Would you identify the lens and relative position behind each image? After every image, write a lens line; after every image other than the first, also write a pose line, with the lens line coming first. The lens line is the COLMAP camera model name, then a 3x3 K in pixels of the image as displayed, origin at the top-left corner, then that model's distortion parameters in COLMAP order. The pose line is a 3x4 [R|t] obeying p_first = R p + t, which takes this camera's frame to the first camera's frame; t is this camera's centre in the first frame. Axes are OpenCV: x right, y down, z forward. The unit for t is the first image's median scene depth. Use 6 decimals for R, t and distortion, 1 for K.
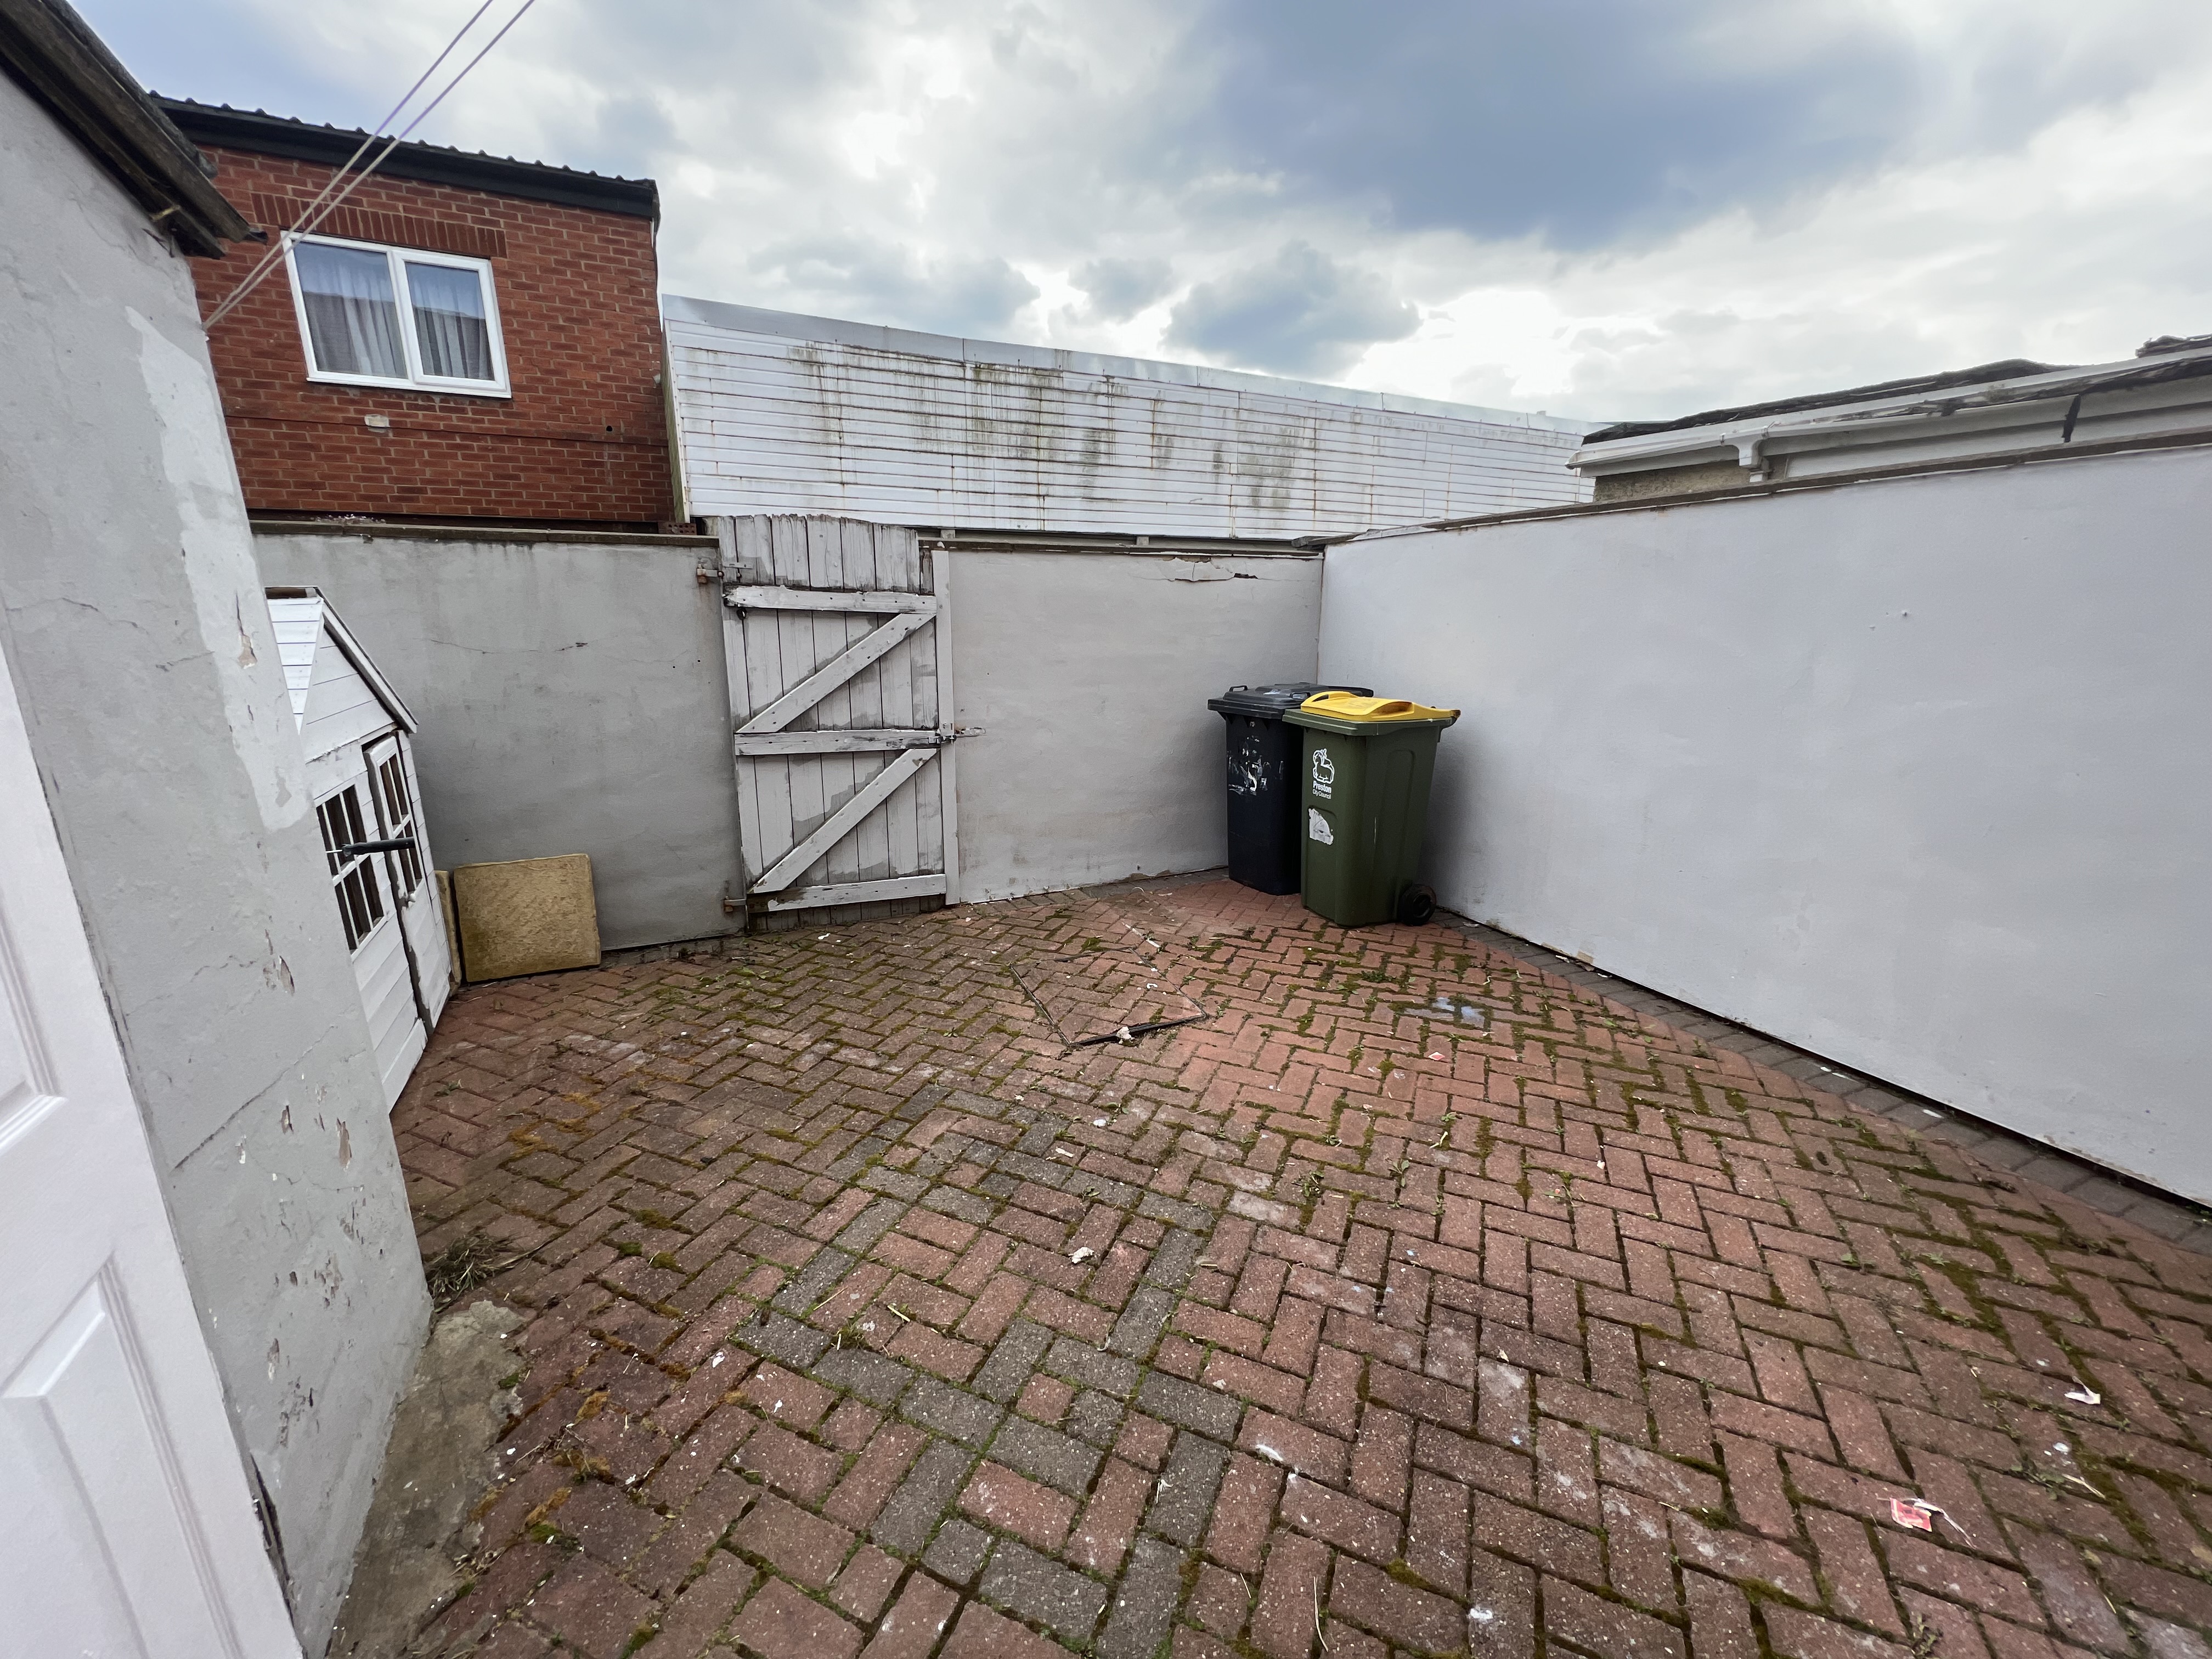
lens RADIAL K [[875.5, 0, 1106.0], [0, 875.5, 829.5], [0, 0, 1]] dist [0.001464, 0.000160]
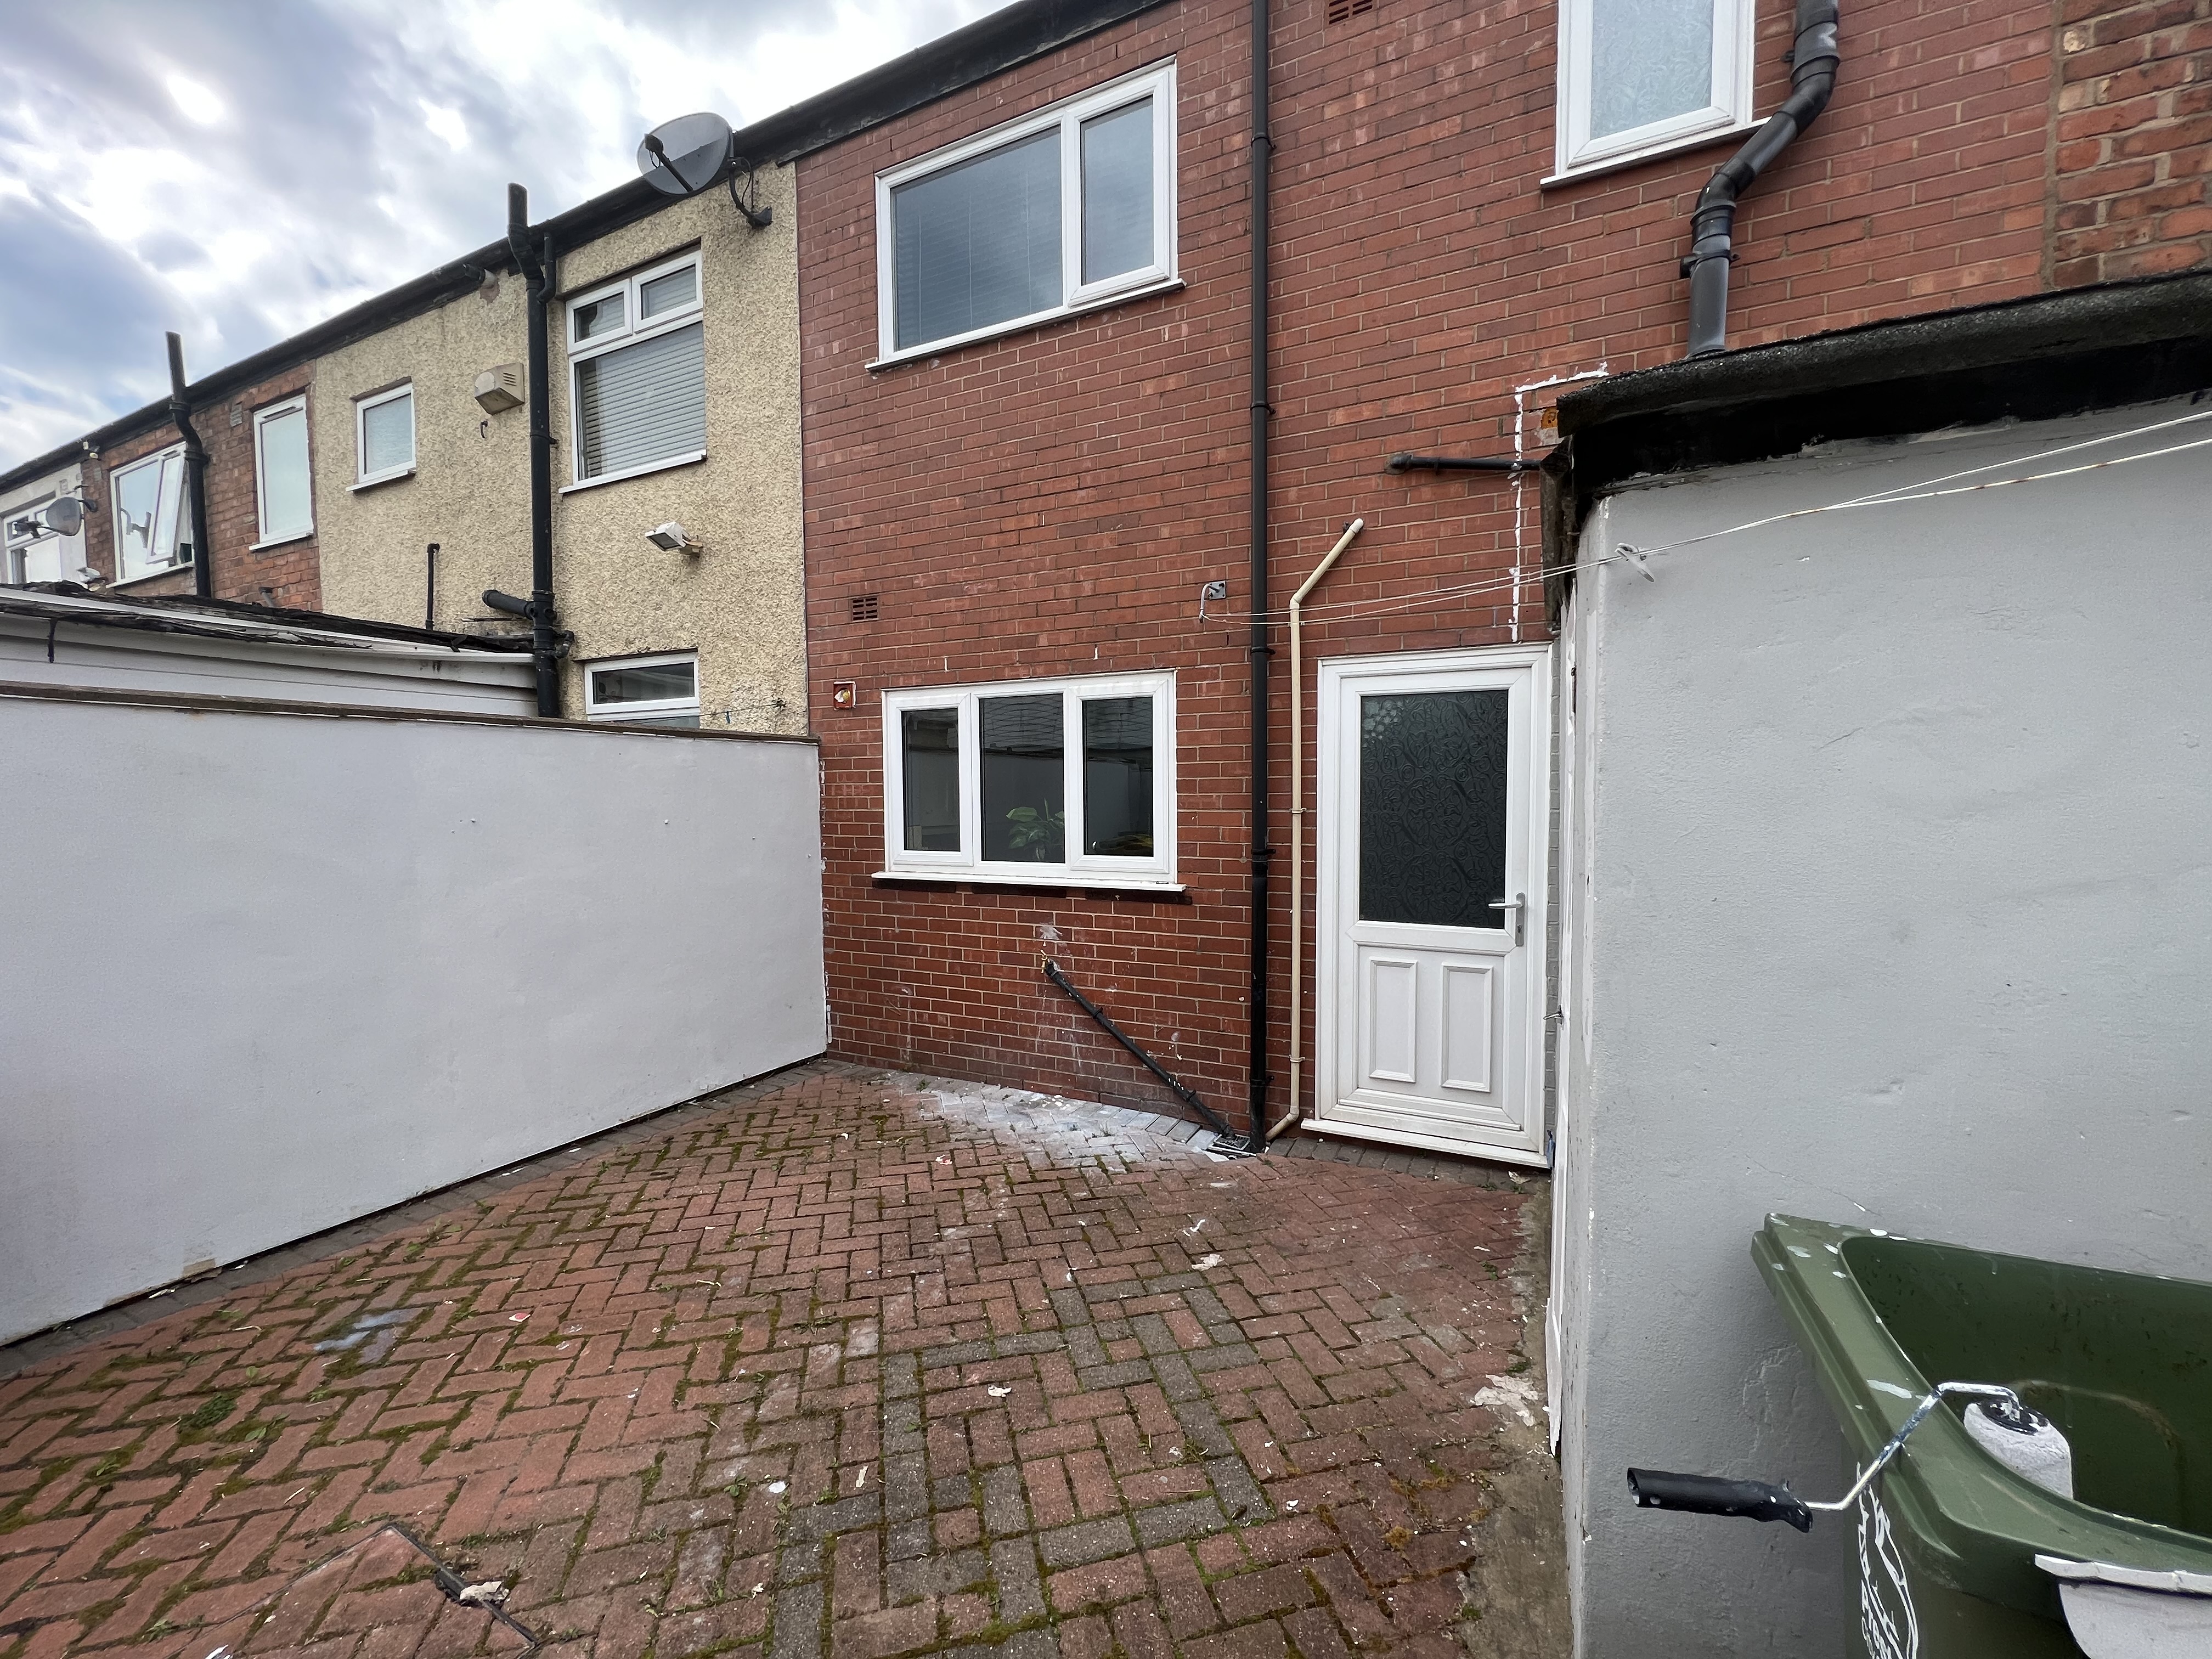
lens RADIAL K [[875.5, 0, 1106.0], [0, 875.5, 829.5], [0, 0, 1]] dist [0.001464, 0.000160]
pose [[-0.612388, -0.029846, 0.789994, -0.751644], [0.197708, 0.961751, 0.189595, -0.297000], [-0.765436, 0.272294, -0.583064, 1.048567]]
